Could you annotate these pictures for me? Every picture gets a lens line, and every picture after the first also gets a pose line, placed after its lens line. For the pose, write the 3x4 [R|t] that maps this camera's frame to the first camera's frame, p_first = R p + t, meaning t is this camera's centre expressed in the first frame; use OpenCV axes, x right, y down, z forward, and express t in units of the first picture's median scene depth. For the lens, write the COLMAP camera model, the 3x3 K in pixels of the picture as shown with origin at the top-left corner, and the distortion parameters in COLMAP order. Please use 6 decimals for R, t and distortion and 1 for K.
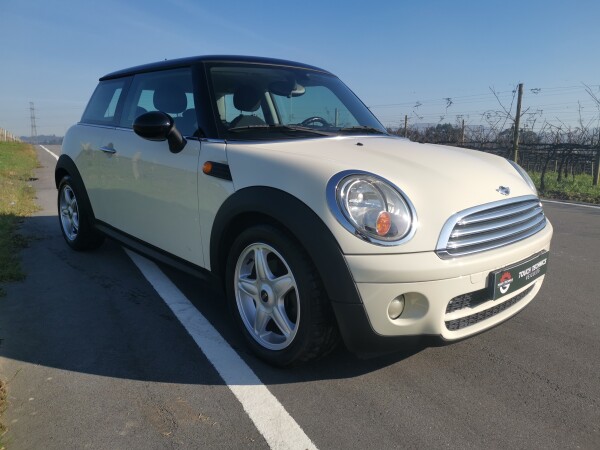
lens RADIAL K [[457.6, 0, 303.9], [0, 457.6, 210.8], [0, 0, 1]] dist [0.058112, -0.053861]
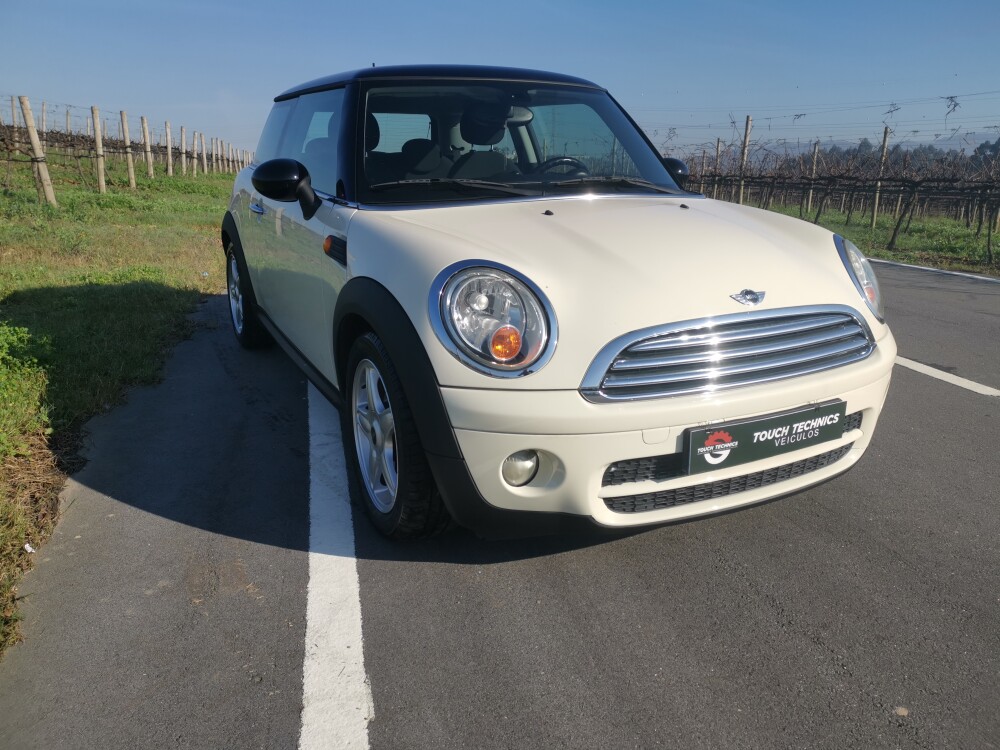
lens RADIAL K [[762.7, 0, 506.5], [0, 762.7, 351.4], [0, 0, 1]] dist [0.058112, -0.053861]
pose [[0.963937, 0.059057, -0.259496, 0.425282], [-0.038280, 0.995696, 0.084408, -0.049563], [0.263364, -0.071431, 0.962048, -0.056935]]
